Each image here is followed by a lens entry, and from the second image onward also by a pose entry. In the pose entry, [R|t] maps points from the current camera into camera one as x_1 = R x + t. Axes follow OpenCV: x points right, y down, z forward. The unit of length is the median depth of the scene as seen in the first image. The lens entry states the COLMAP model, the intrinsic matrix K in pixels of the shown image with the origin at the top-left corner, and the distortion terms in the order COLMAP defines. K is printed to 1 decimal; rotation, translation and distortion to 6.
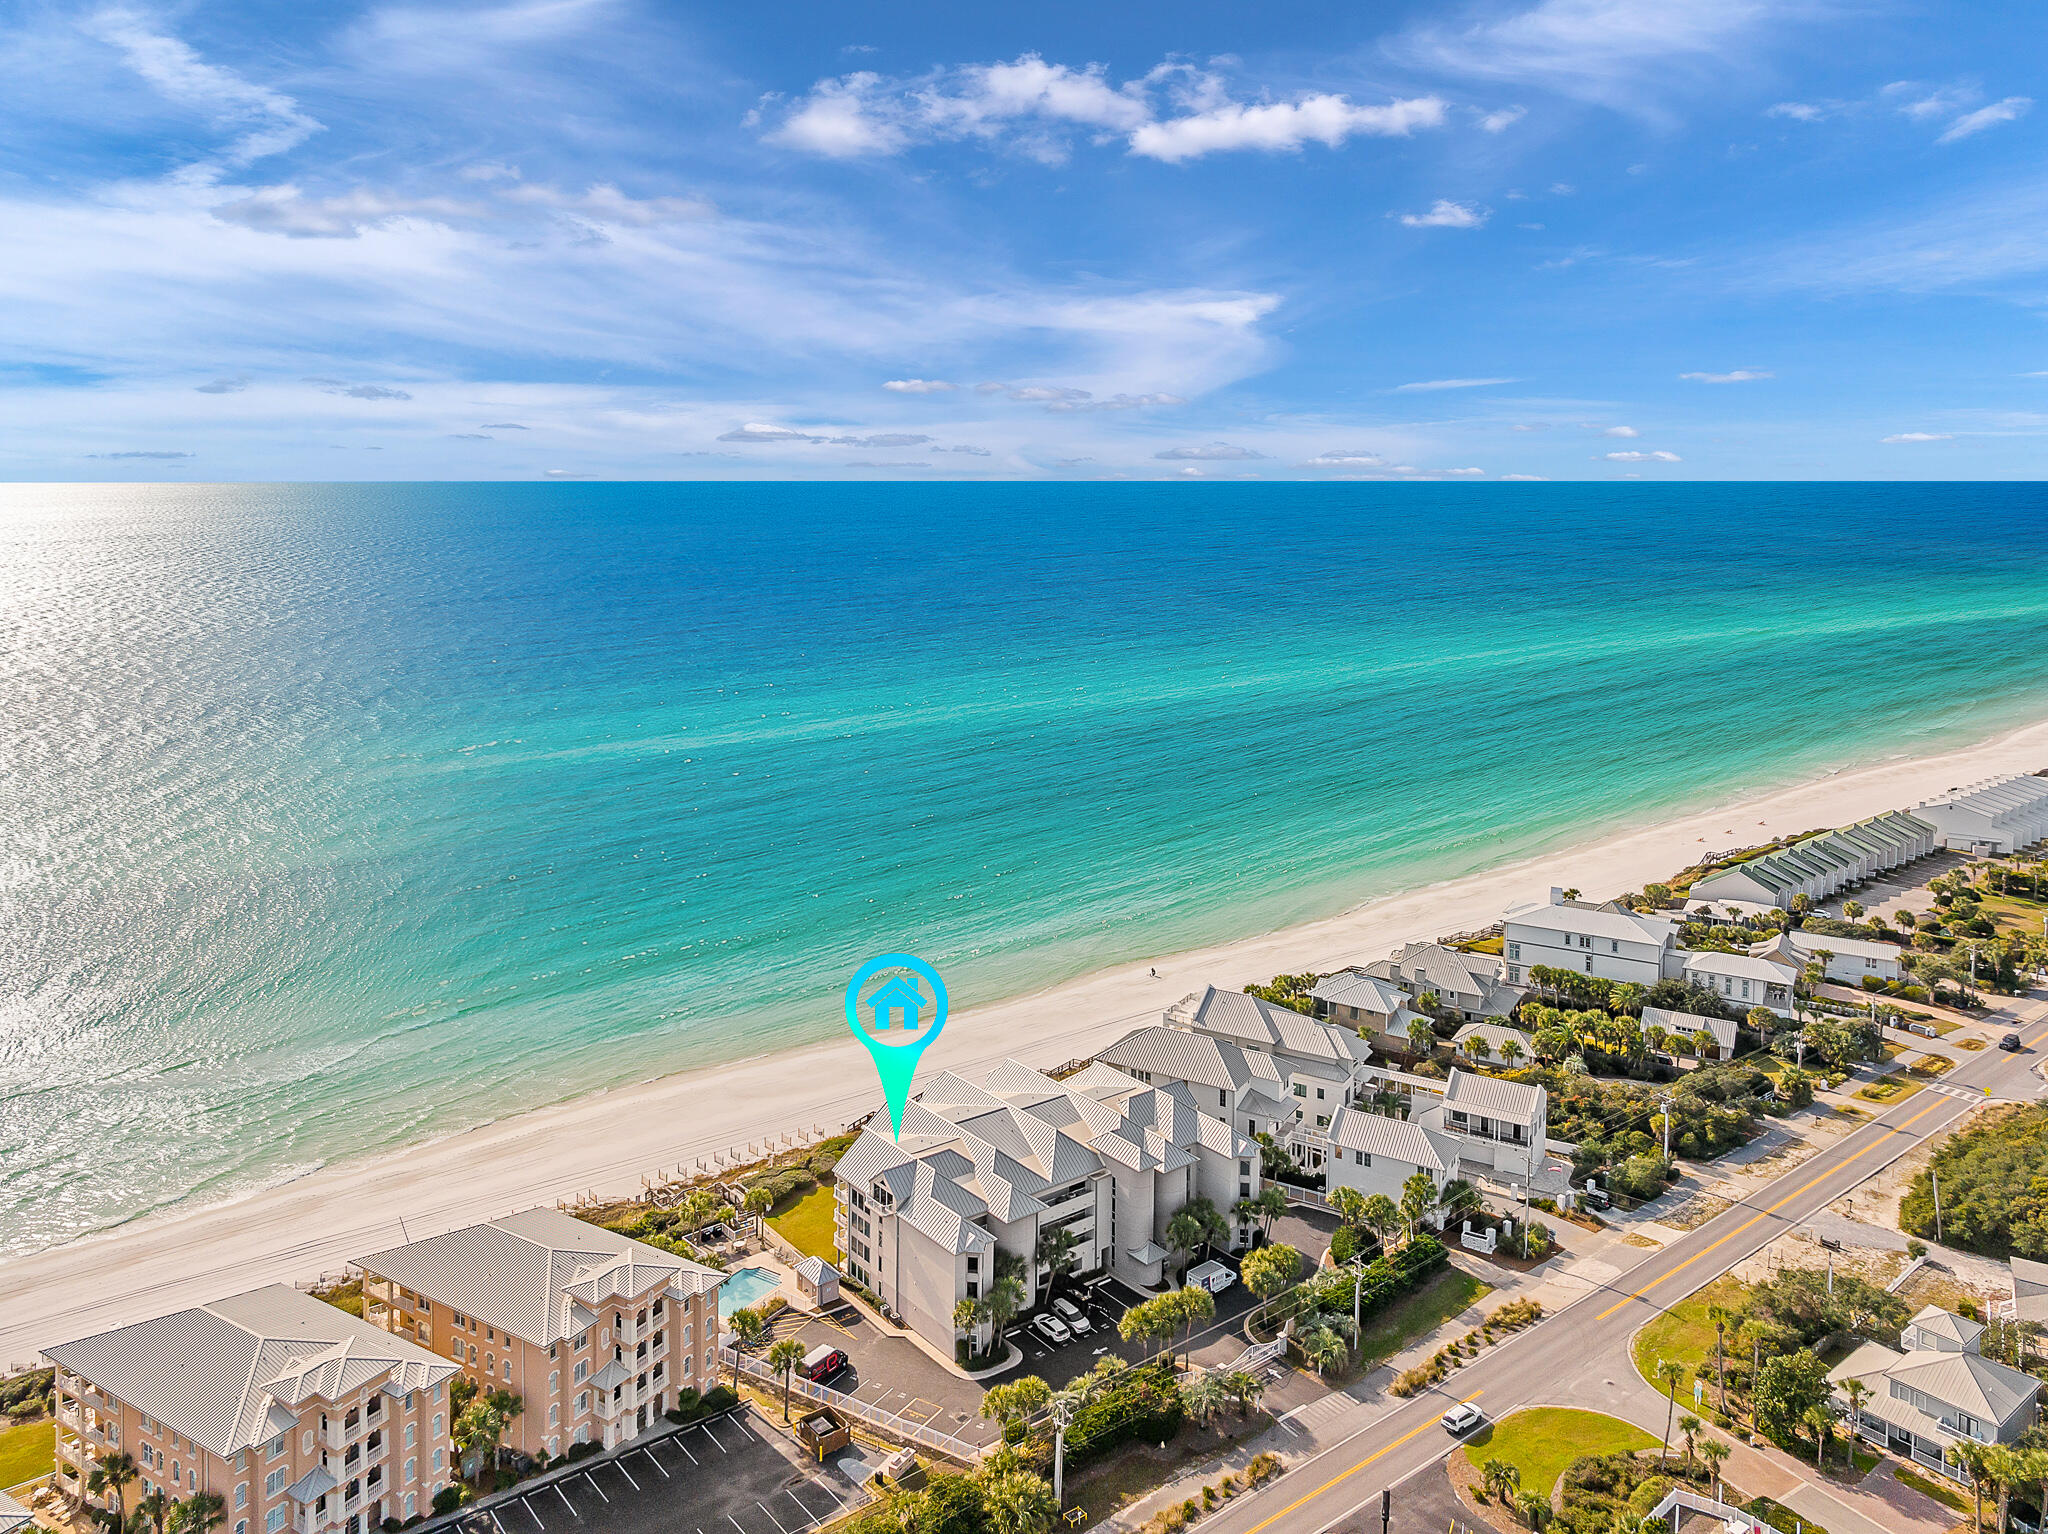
lens RADIAL K [[1421.3, 0, 1024.0], [0, 1421.3, 767.0], [0, 0, 1]] dist [-0.001040, 0.001746]
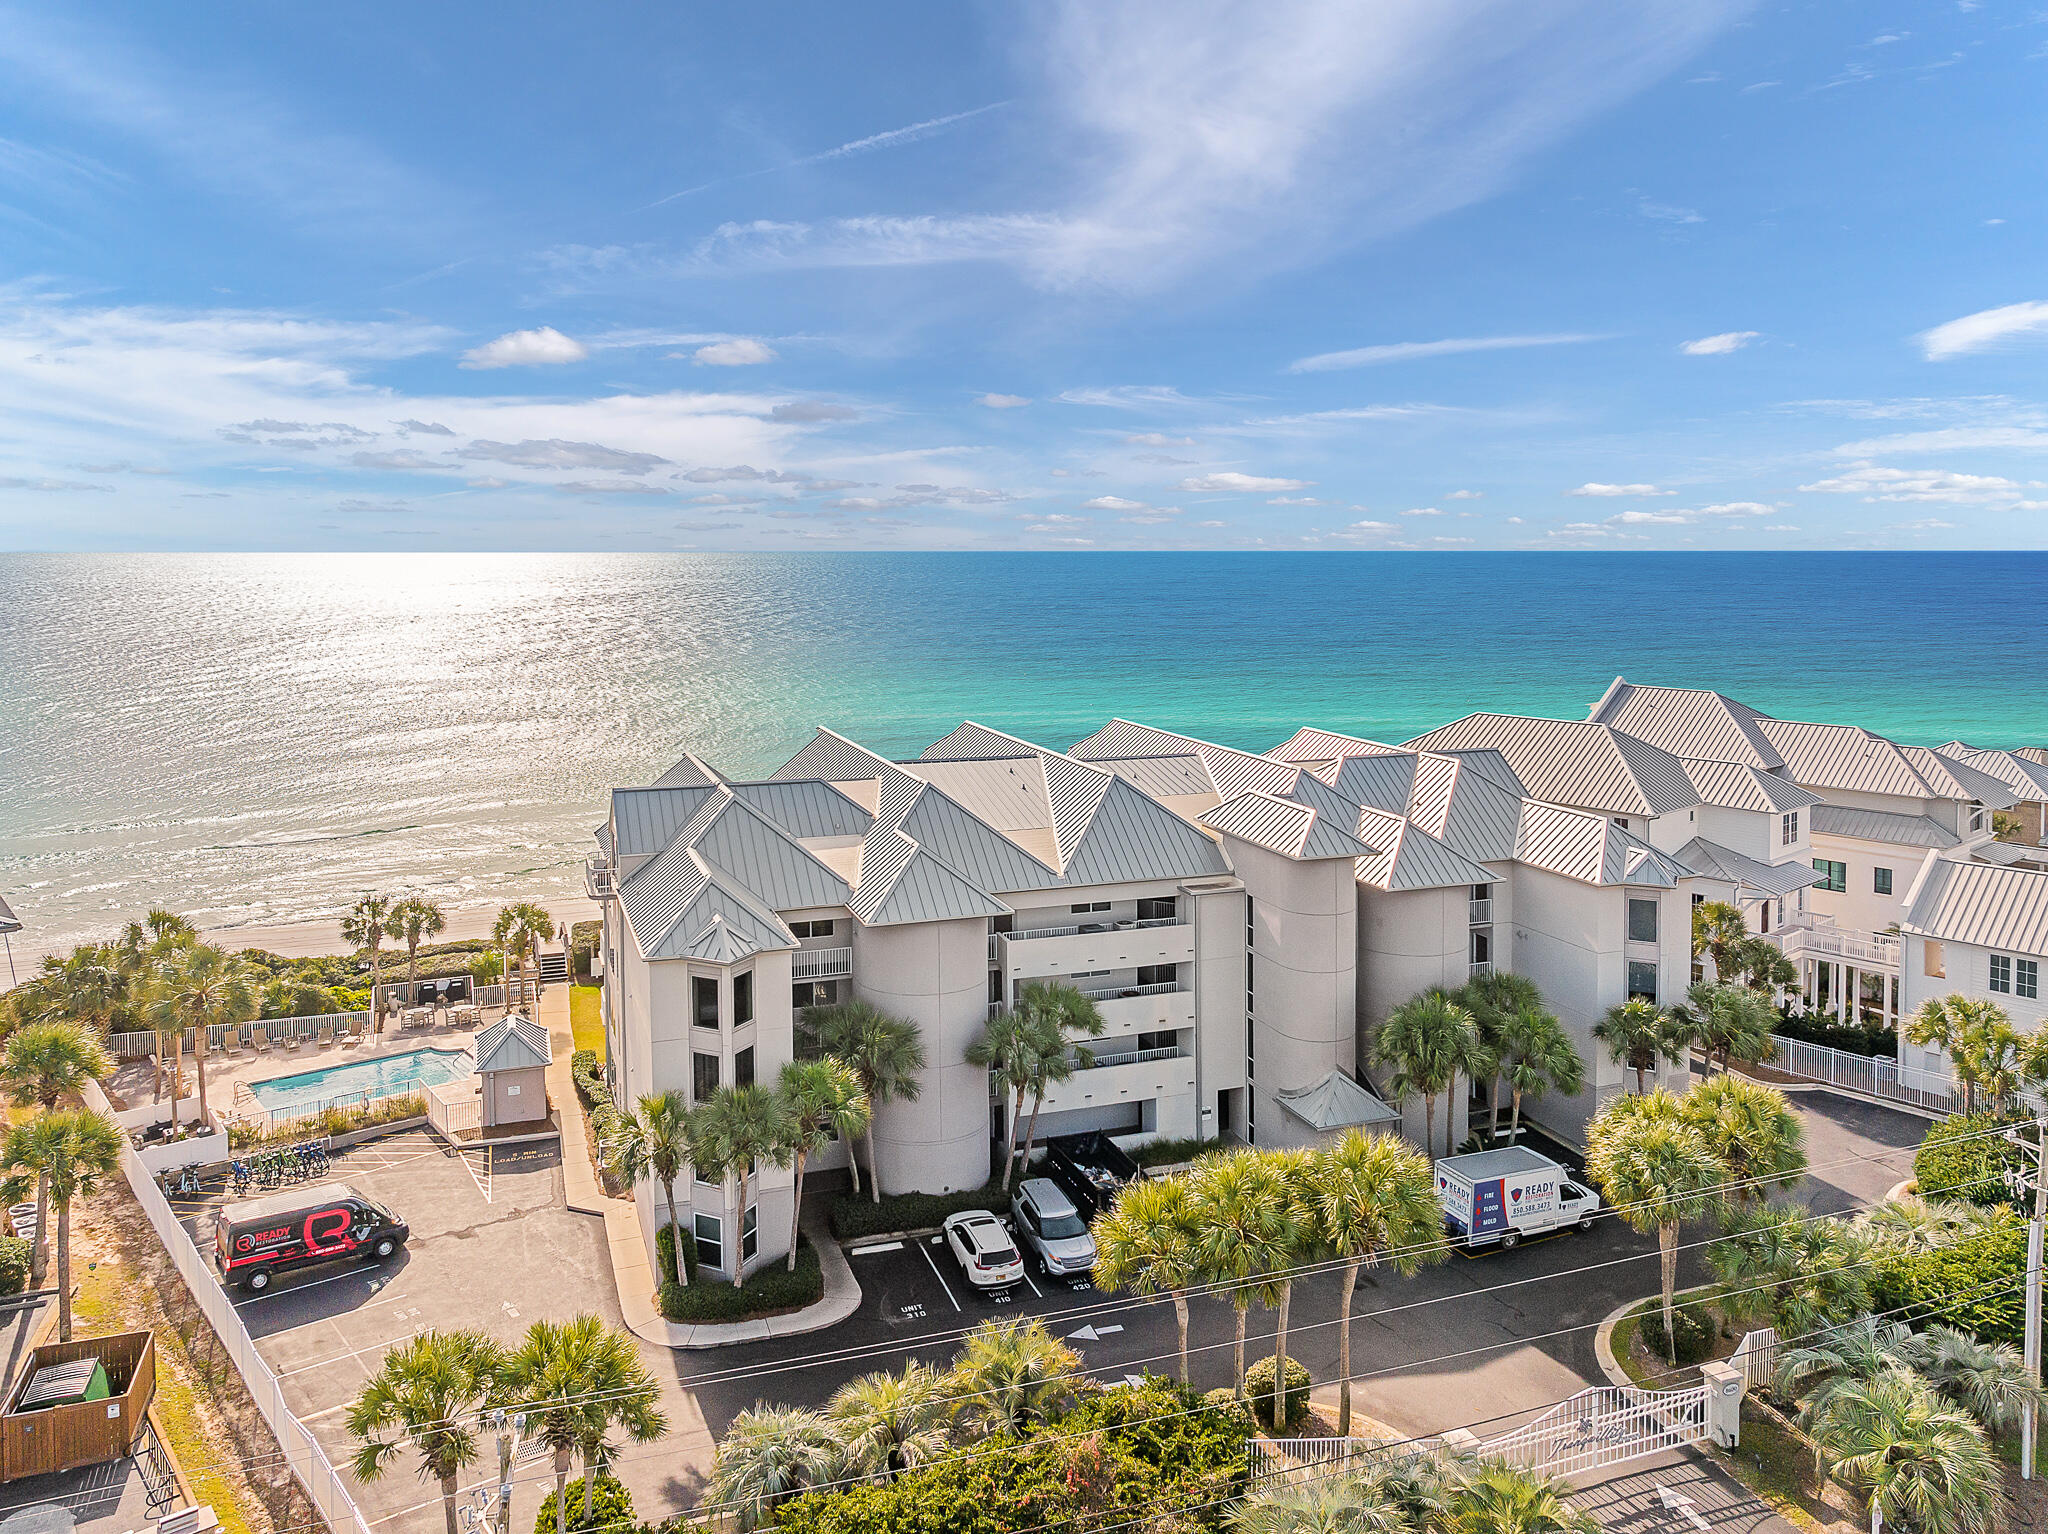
lens RADIAL K [[1421.3, 0, 1024.0], [0, 1421.3, 767.0], [0, 0, 1]] dist [-0.001040, 0.001746]
pose [[0.943199, 0.021124, -0.331556, 0.137184], [-0.034592, 0.998796, -0.034772, 0.284814], [0.330423, 0.044266, 0.942794, 0.661326]]
